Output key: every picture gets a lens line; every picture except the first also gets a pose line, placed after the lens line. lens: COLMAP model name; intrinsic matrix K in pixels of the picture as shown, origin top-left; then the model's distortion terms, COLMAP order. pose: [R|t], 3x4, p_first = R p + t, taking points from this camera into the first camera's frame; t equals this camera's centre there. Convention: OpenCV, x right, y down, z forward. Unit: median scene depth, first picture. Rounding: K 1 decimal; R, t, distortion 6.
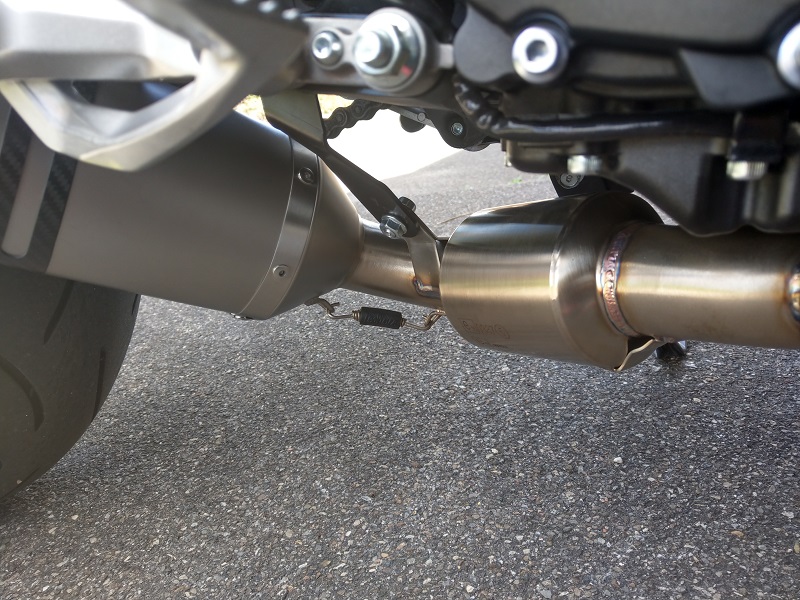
lens RADIAL K [[649.1, 0, 394.5], [0, 649.1, 312.5], [0, 0, 1]] dist [0.026723, -0.050471]
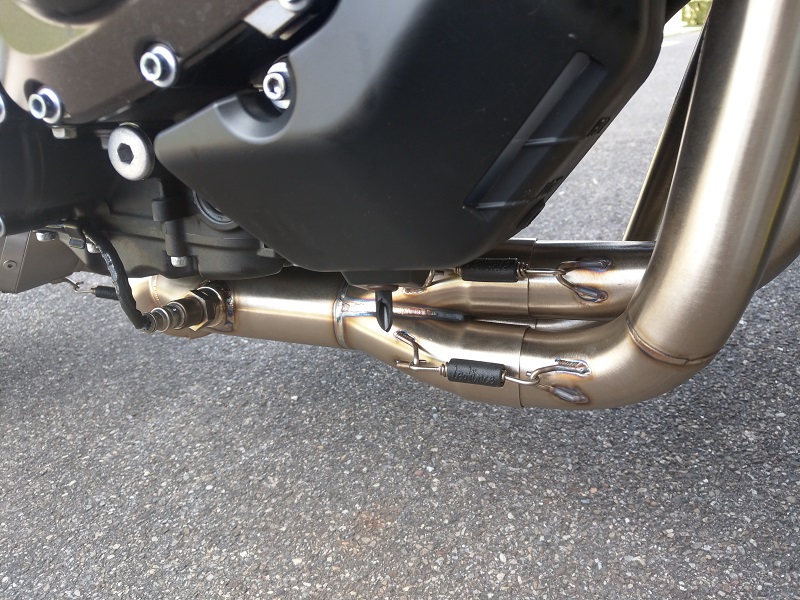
lens RADIAL K [[649.1, 0, 394.5], [0, 649.1, 312.5], [0, 0, 1]] dist [0.026723, -0.050471]
pose [[0.997638, 0.040512, -0.055473, 0.699148], [-0.035557, 0.995524, 0.087564, -0.101224], [0.058772, -0.085385, 0.994613, -0.423917]]
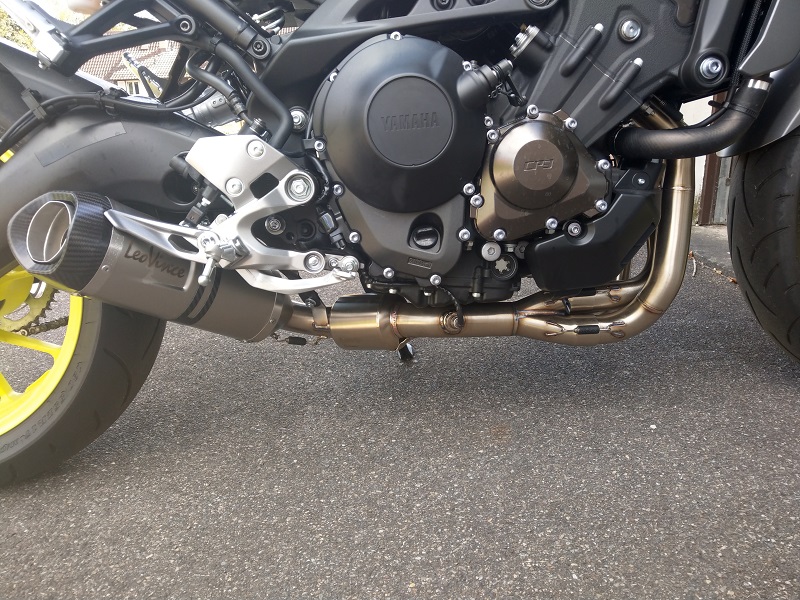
lens RADIAL K [[649.1, 0, 394.5], [0, 649.1, 312.5], [0, 0, 1]] dist [0.026723, -0.050471]
pose [[0.915281, -0.021737, 0.402230, -0.646052], [0.057148, 0.995450, -0.076246, 0.105351], [-0.398742, 0.092774, 0.912358, -1.307926]]
